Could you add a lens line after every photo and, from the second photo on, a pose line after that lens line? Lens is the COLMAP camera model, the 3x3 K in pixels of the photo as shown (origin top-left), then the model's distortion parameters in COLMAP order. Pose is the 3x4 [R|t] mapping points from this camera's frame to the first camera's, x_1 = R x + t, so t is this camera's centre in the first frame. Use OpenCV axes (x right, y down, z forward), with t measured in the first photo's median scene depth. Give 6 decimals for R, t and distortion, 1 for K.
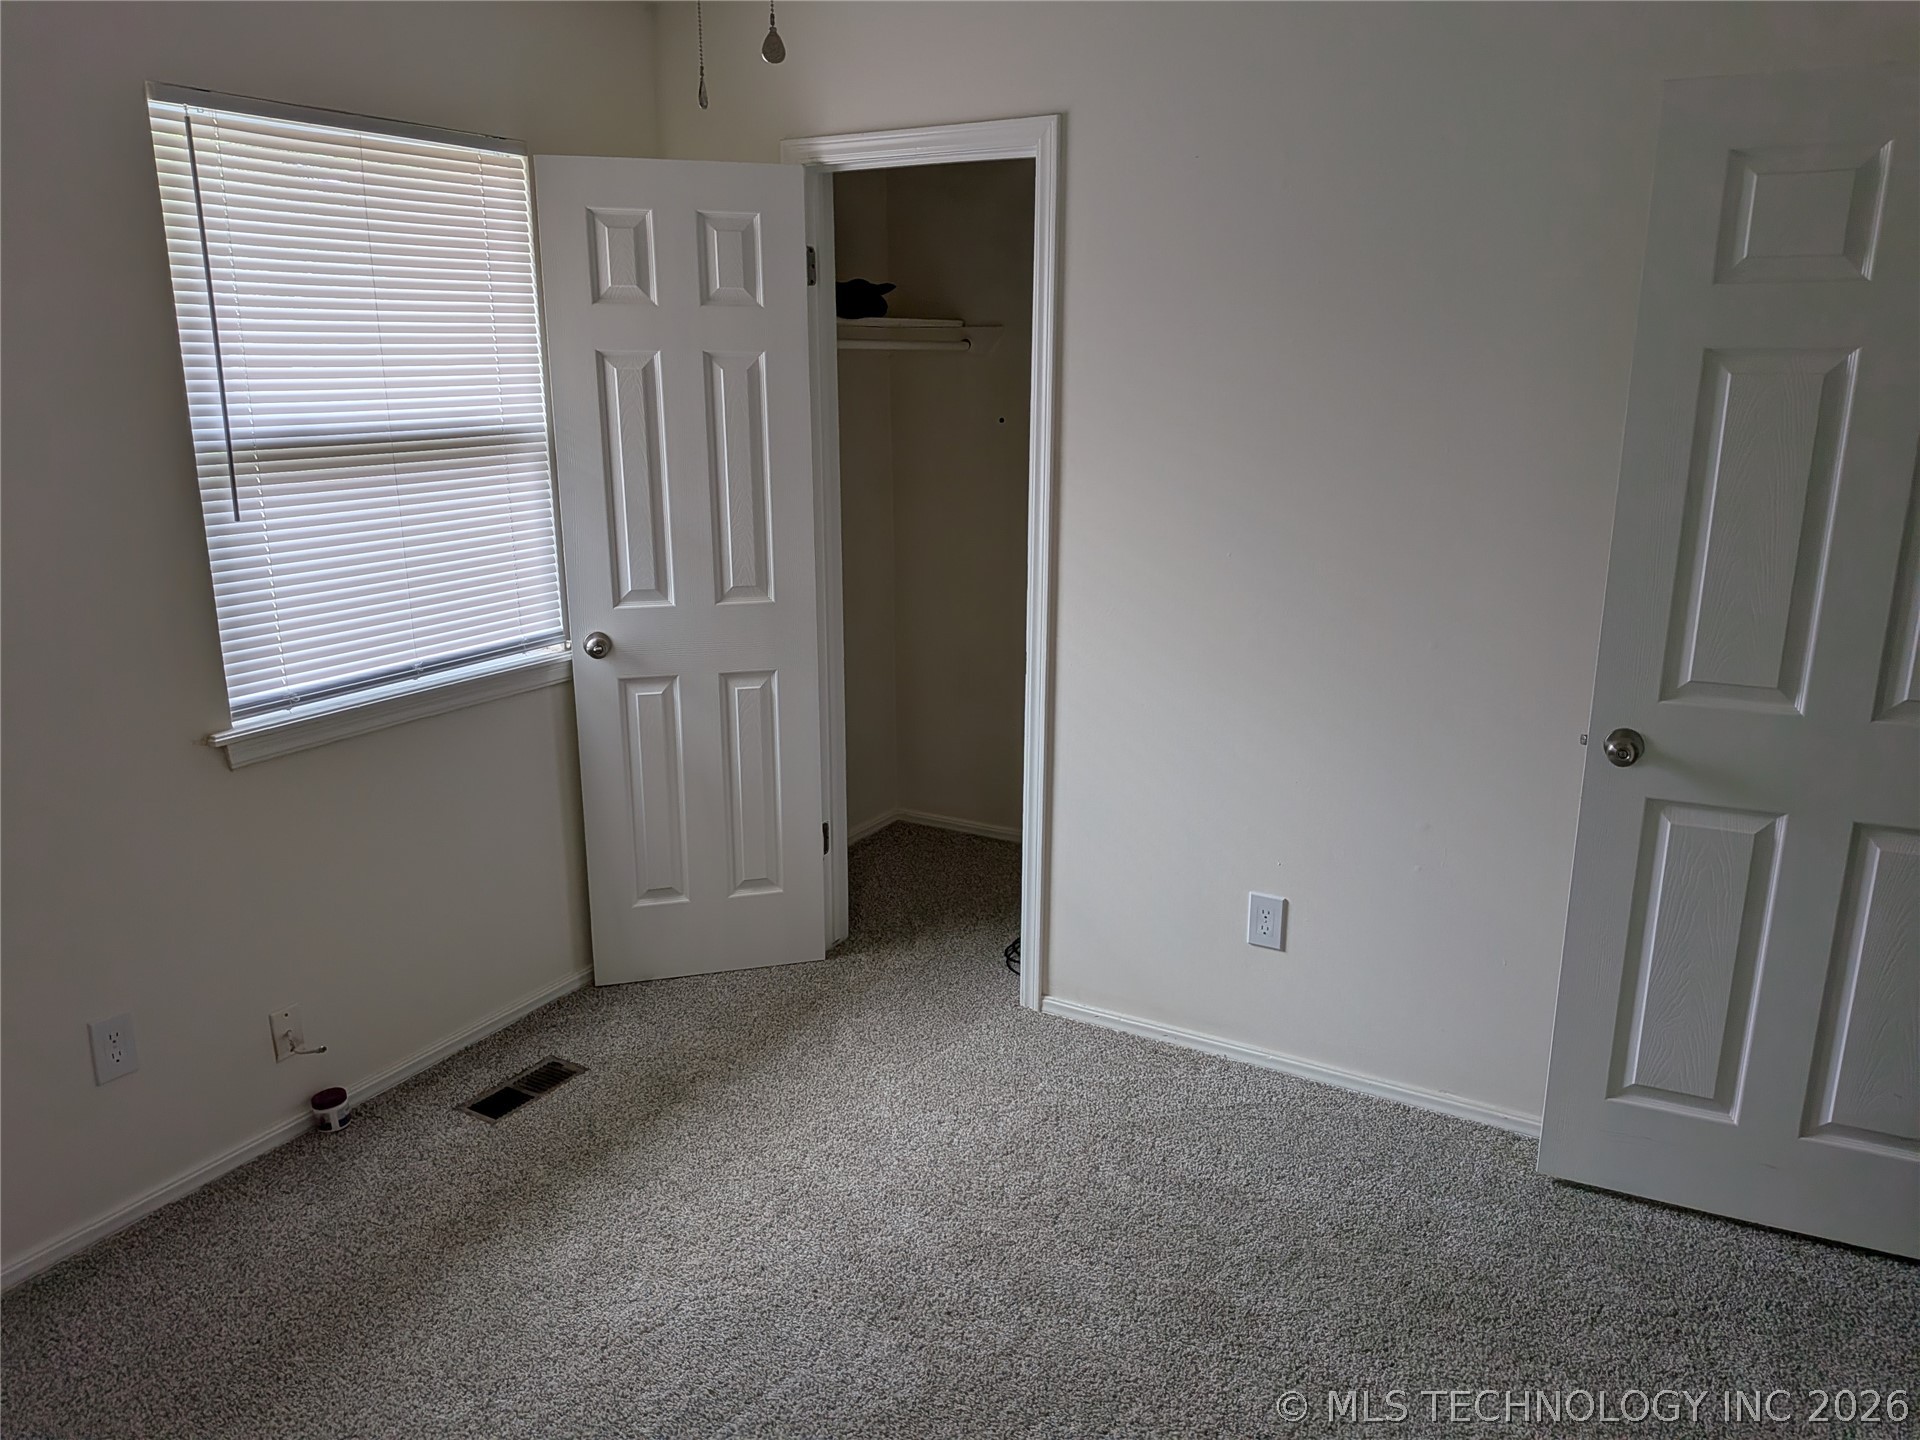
lens RADIAL K [[1423.4, 0, 960.5], [0, 1423.4, 743.4], [0, 0, 1]] dist [0.120207, -0.146353]
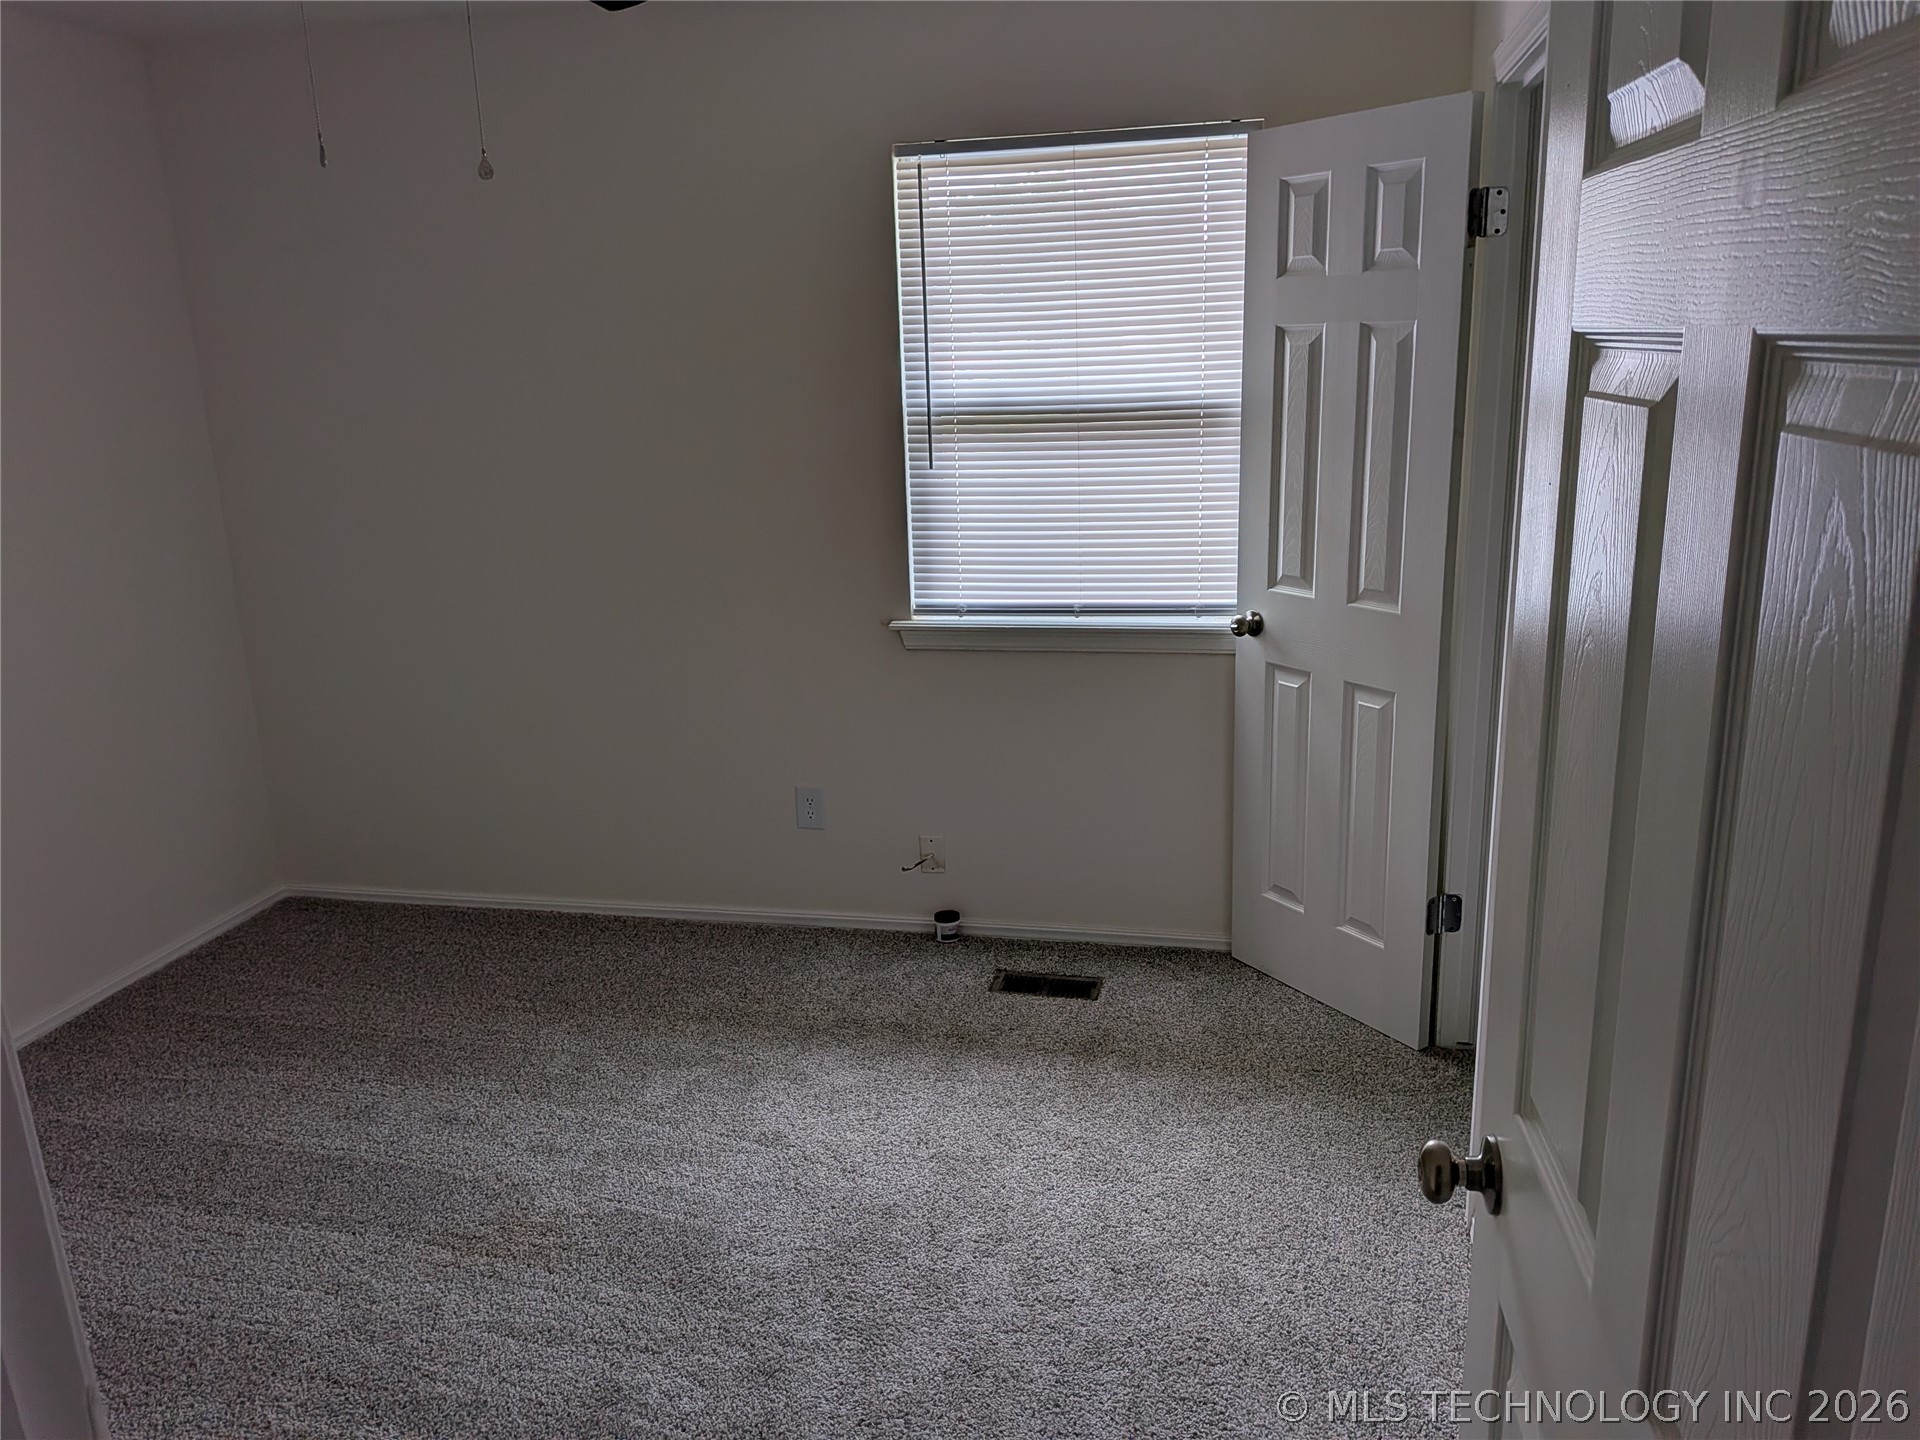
lens RADIAL K [[1422.5, 0, 960.0], [0, 1422.5, 720.0], [0, 0, 1]] dist [0.117468, -0.226768]
pose [[0.285369, 0.246392, -0.926205, 0.662117], [-0.219626, 0.957486, 0.187045, -0.154781], [0.932914, 0.150041, 0.327351, 0.532172]]
